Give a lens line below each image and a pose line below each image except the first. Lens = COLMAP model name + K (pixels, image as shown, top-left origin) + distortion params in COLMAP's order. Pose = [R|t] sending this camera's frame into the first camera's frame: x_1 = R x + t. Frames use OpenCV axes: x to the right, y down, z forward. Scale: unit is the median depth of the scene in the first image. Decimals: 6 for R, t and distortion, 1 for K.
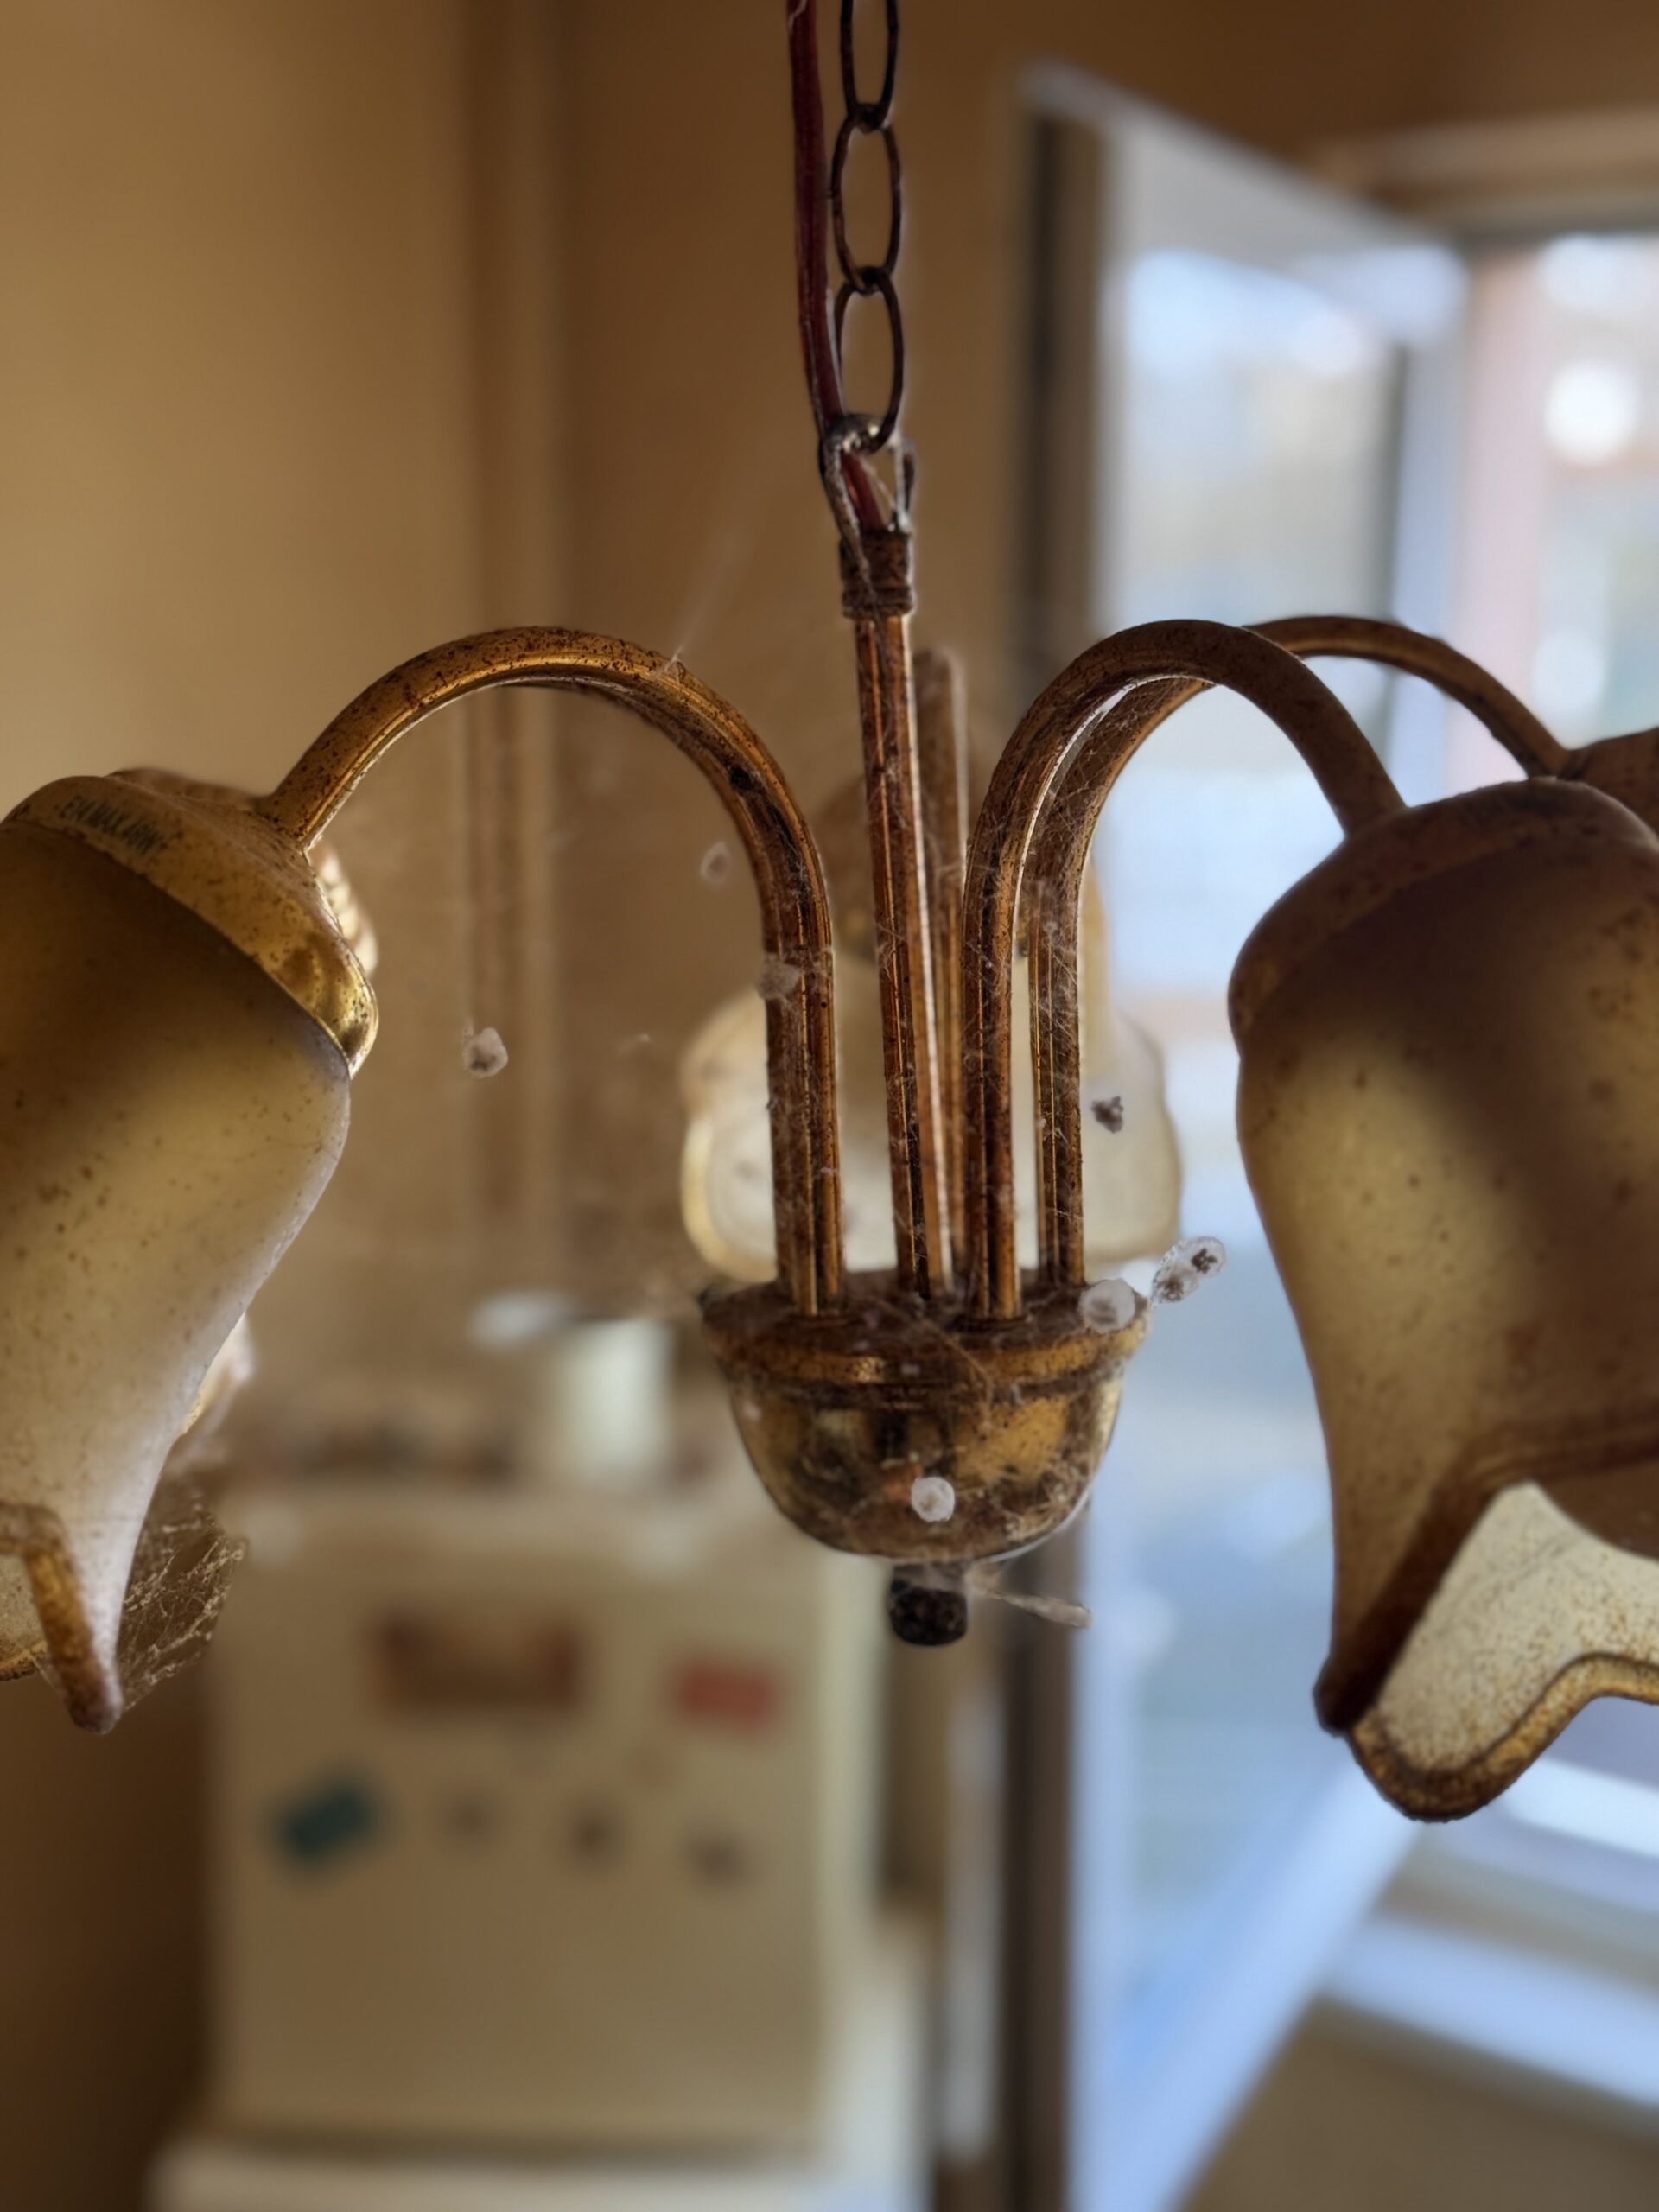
lens RADIAL K [[3080.0, 0, 832.2], [0, 3080.0, 1097.1], [0, 0, 1]] dist [0.189755, 0.000000]
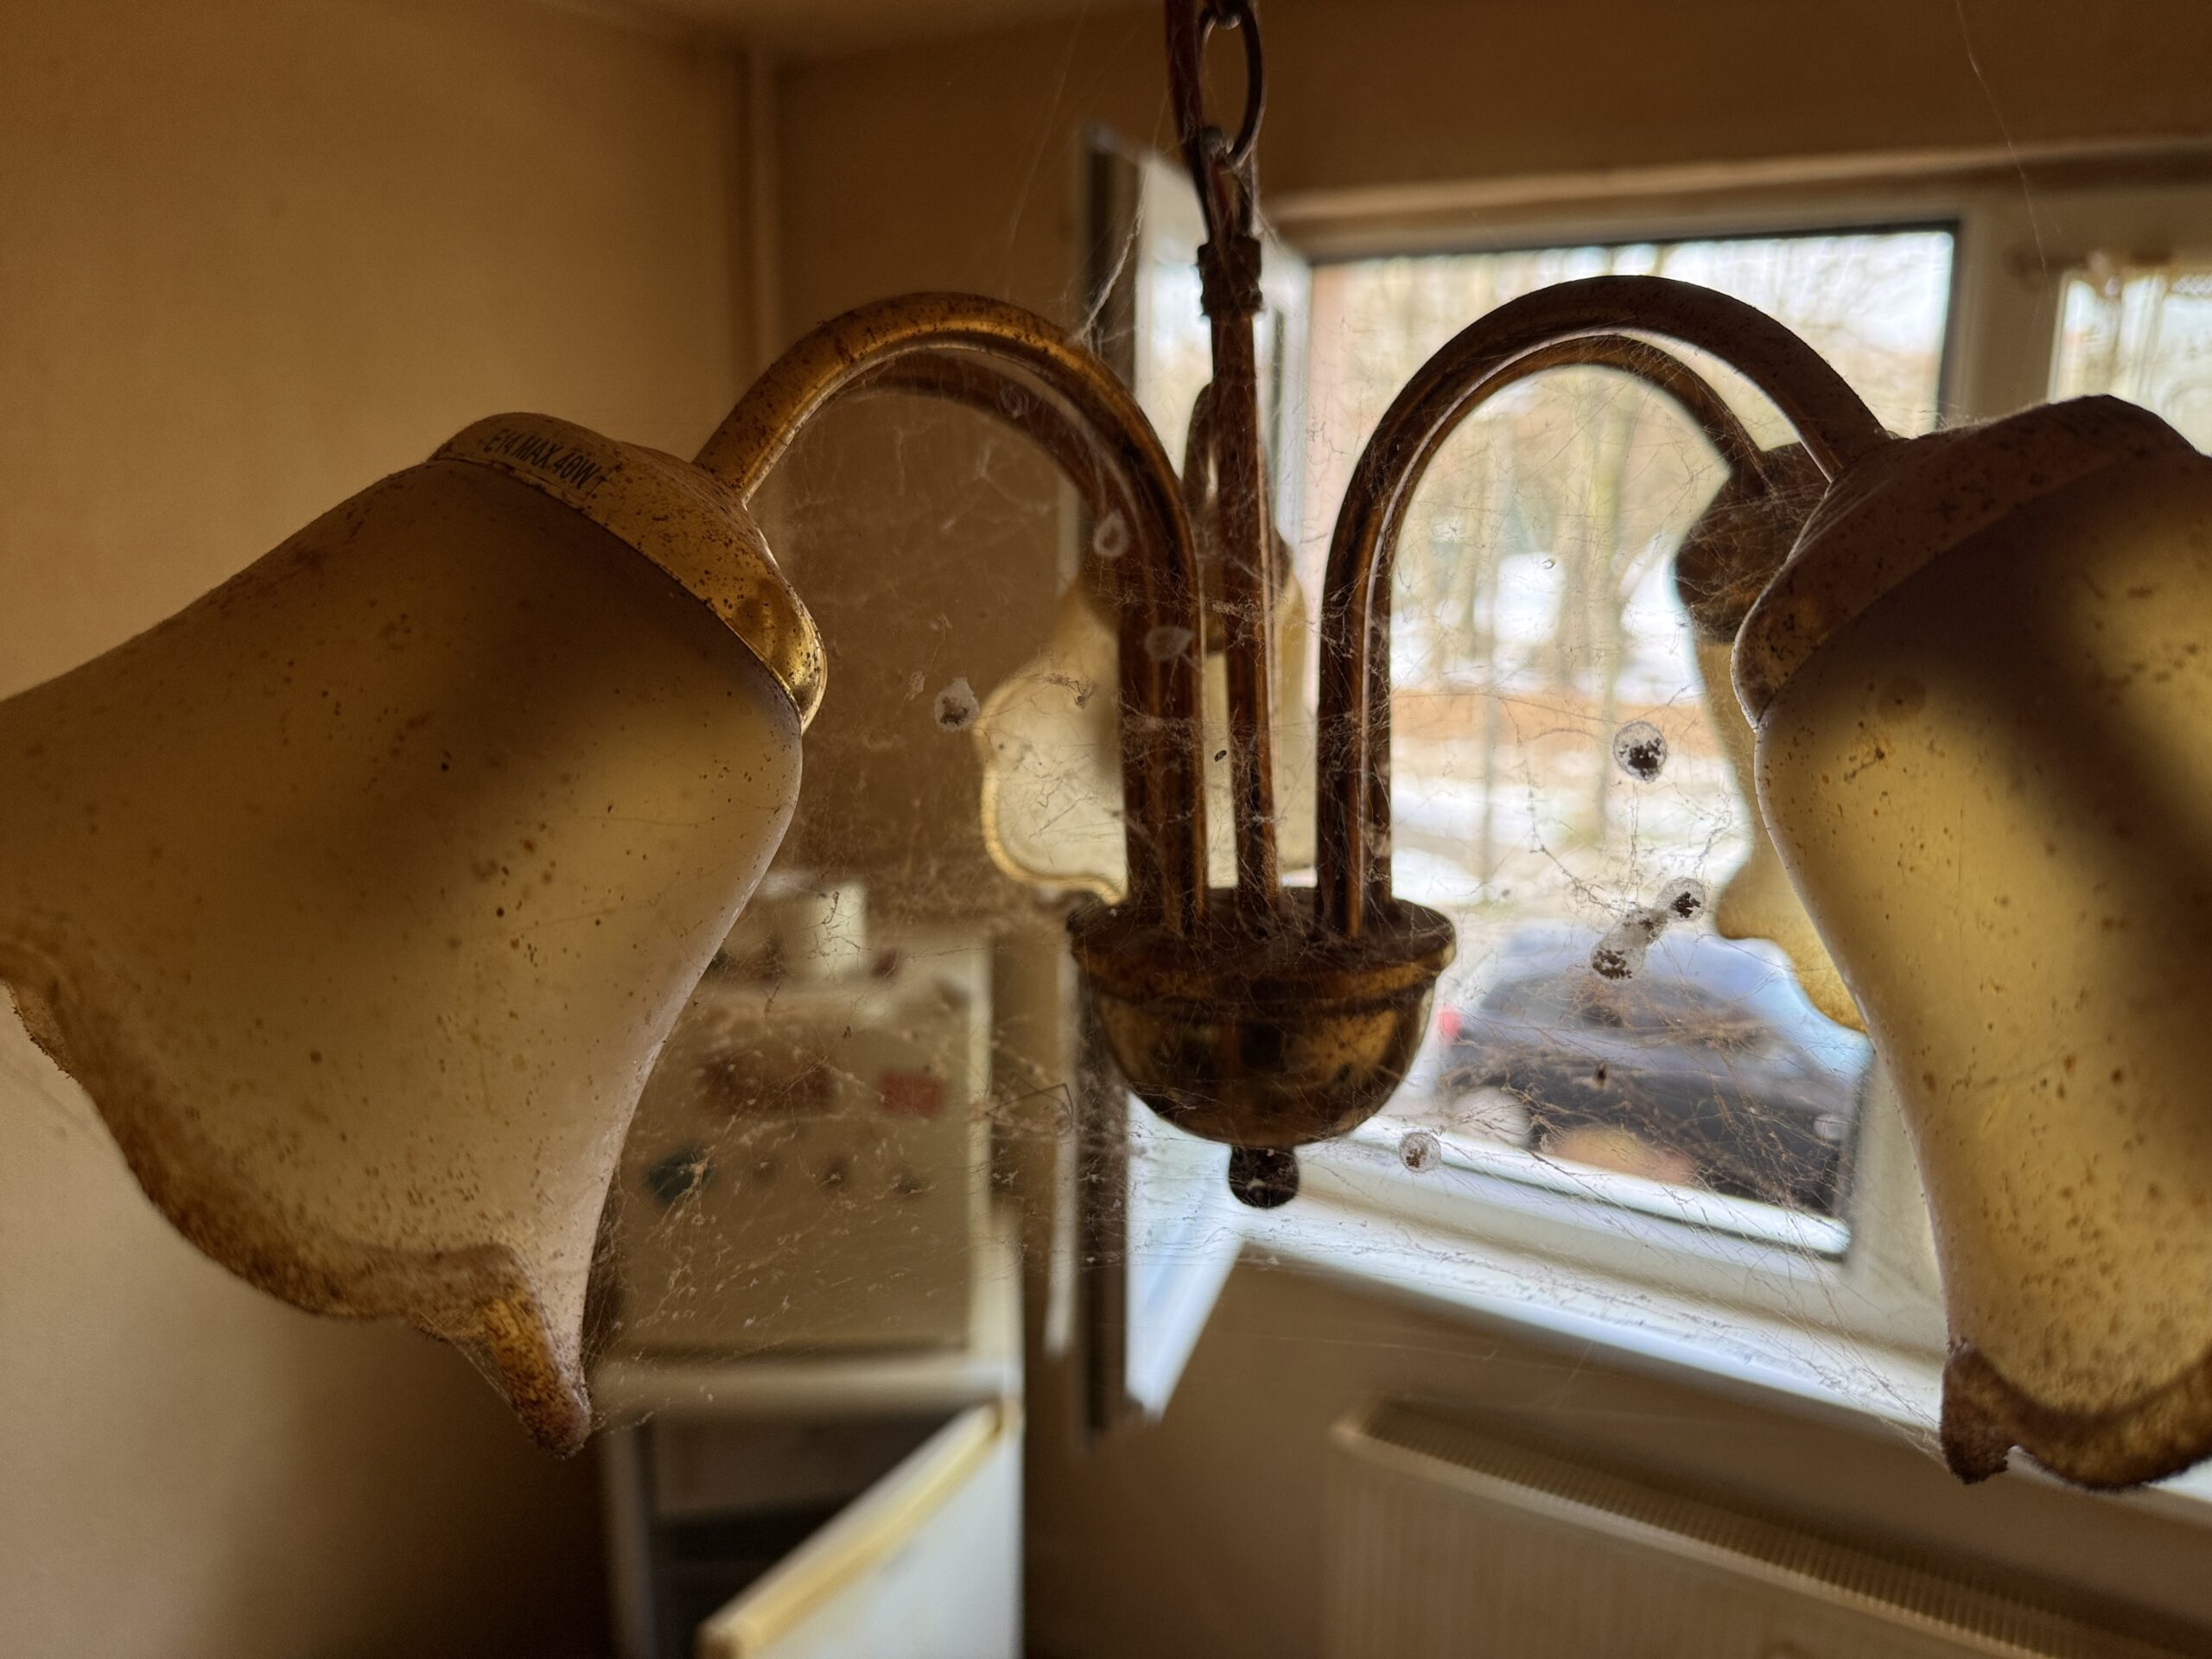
lens RADIAL K [[1591.9, 0, 1101.2], [0, 1591.9, 835.7], [0, 0, 1]] dist [0.028364, -0.010246]
pose [[0.993320, -0.021774, 0.113323, -0.124393], [0.015560, 0.998341, 0.055430, -0.000616], [-0.114342, -0.053297, 0.992011, 0.512096]]
